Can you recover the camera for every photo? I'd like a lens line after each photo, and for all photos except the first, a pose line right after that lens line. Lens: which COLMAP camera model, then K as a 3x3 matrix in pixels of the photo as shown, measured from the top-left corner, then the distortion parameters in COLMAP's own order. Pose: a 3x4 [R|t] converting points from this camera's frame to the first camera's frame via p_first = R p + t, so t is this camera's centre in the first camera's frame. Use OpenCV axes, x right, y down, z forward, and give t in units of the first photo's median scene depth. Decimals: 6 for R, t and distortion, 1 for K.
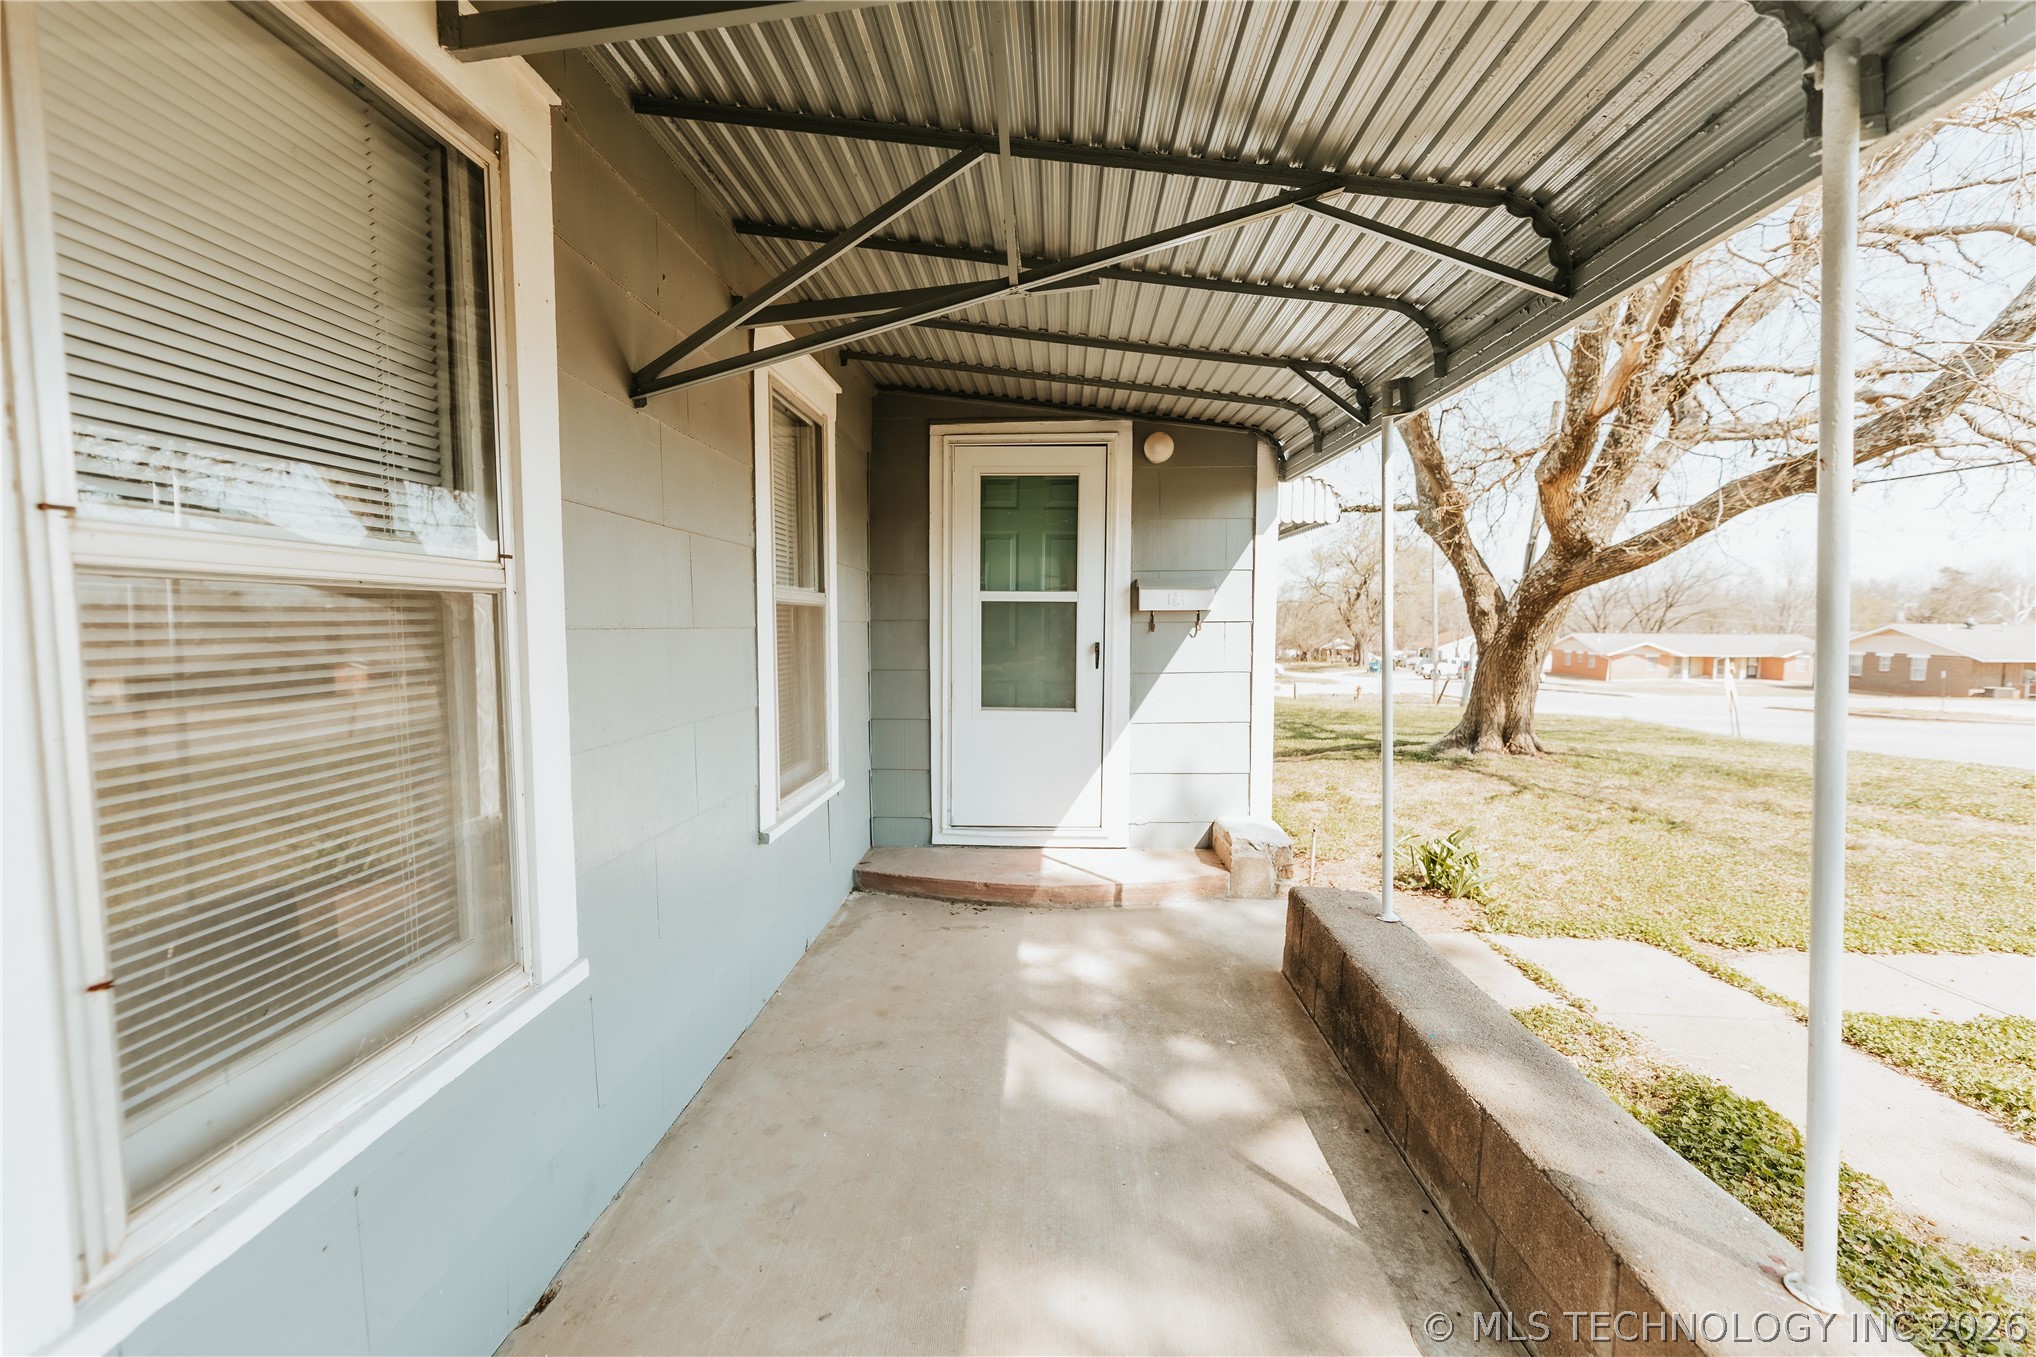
lens RADIAL K [[817.4, 0, 1016.2], [0, 817.4, 674.9], [0, 0, 1]] dist [-0.000233, 0.000112]
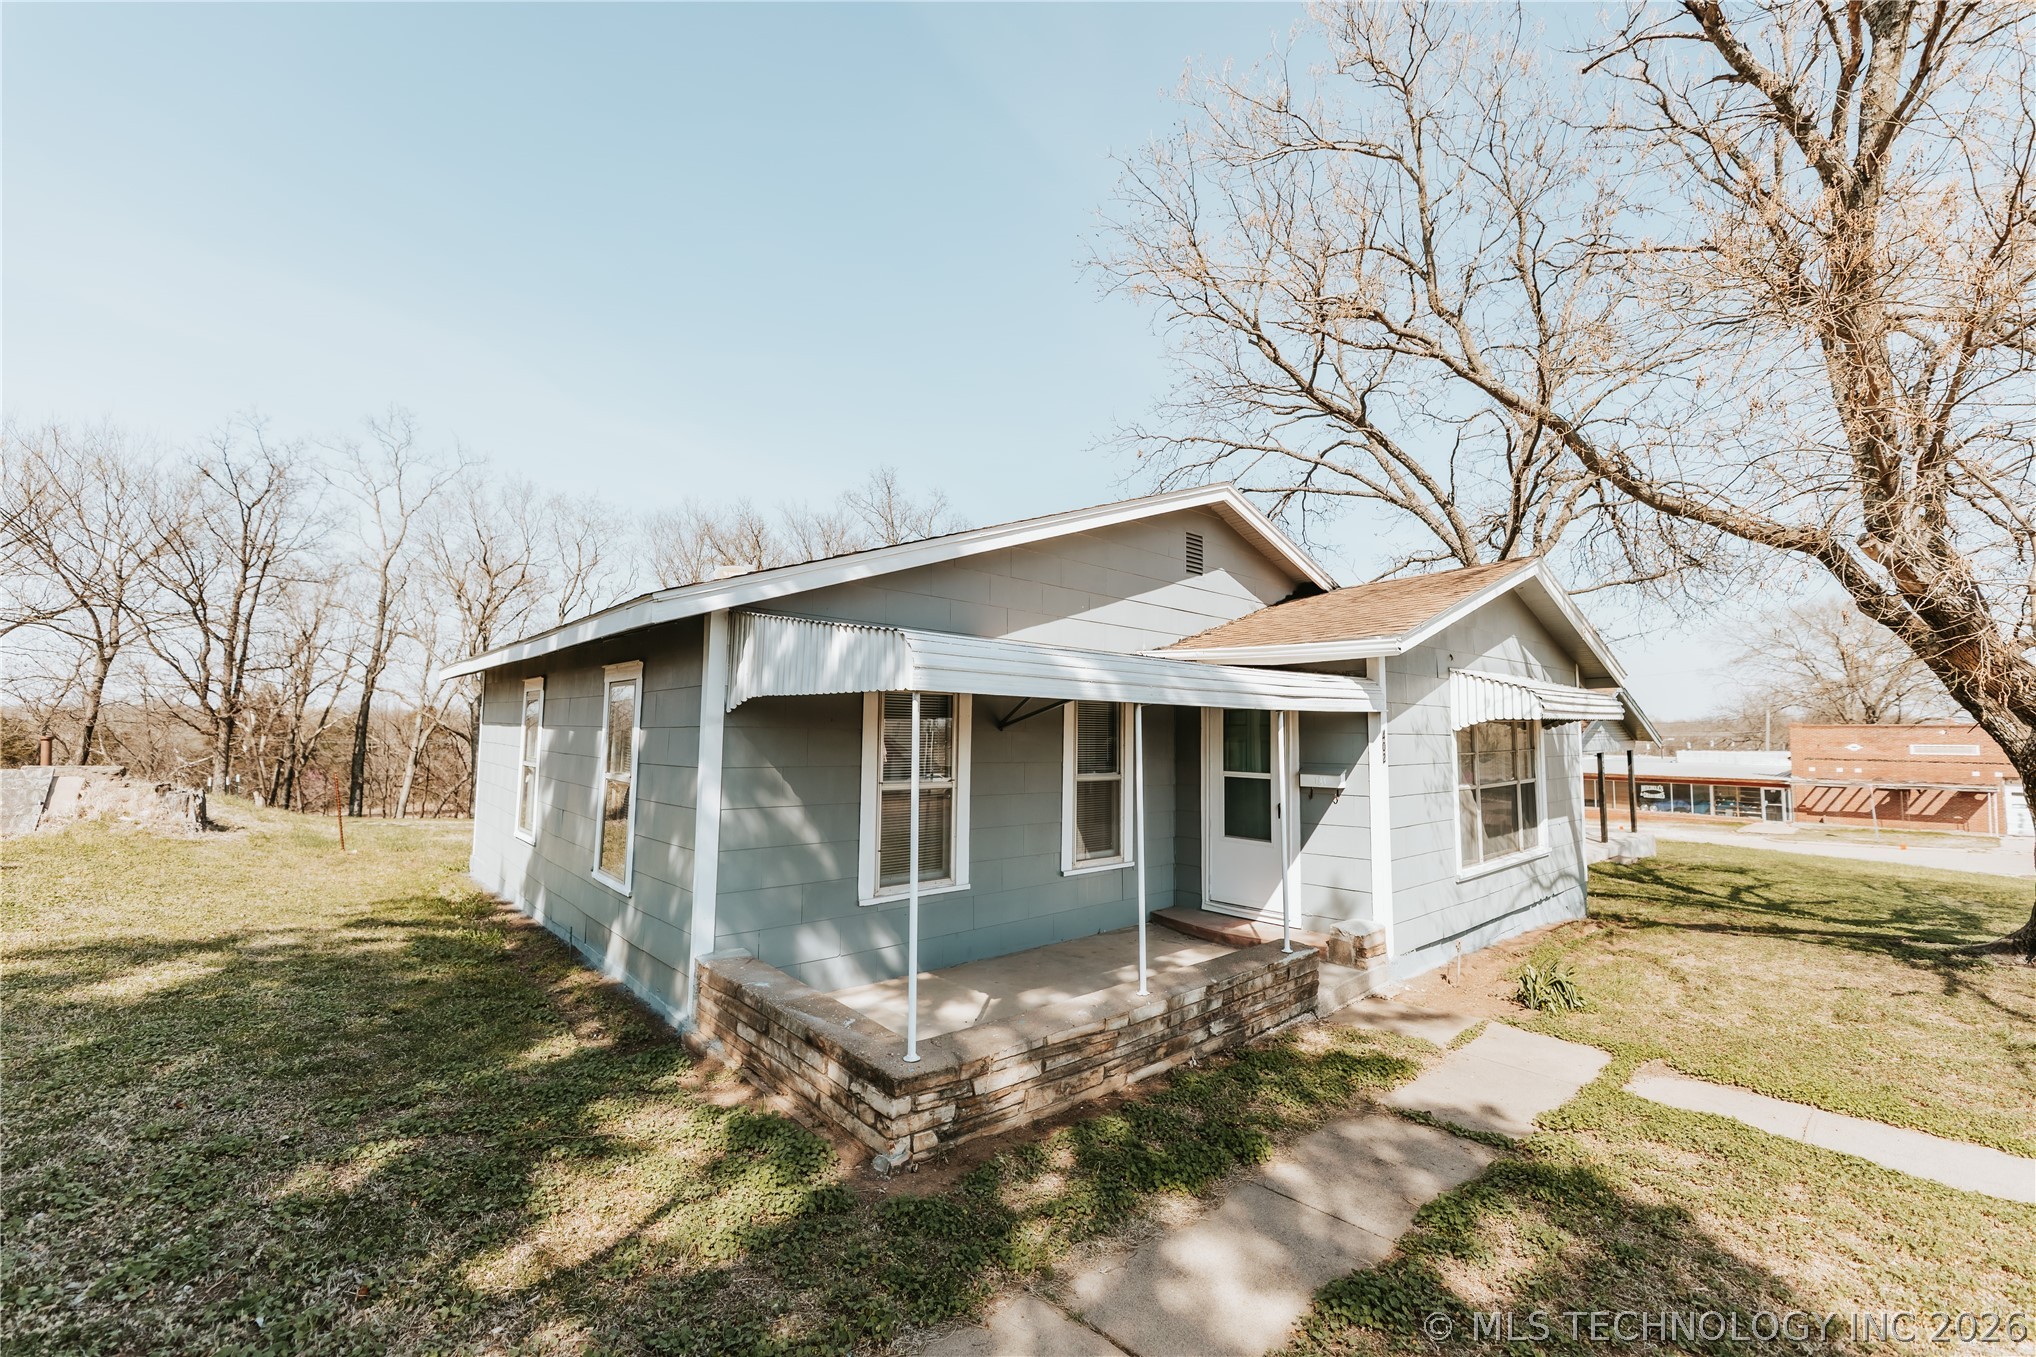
lens RADIAL K [[817.4, 0, 1016.2], [0, 817.4, 674.9], [0, 0, 1]] dist [-0.000233, 0.000112]
pose [[0.713496, -0.043982, -0.699278, 0.924438], [-0.059519, 0.990616, -0.123035, -0.063186], [0.698127, 0.129405, 0.704182, -0.650798]]
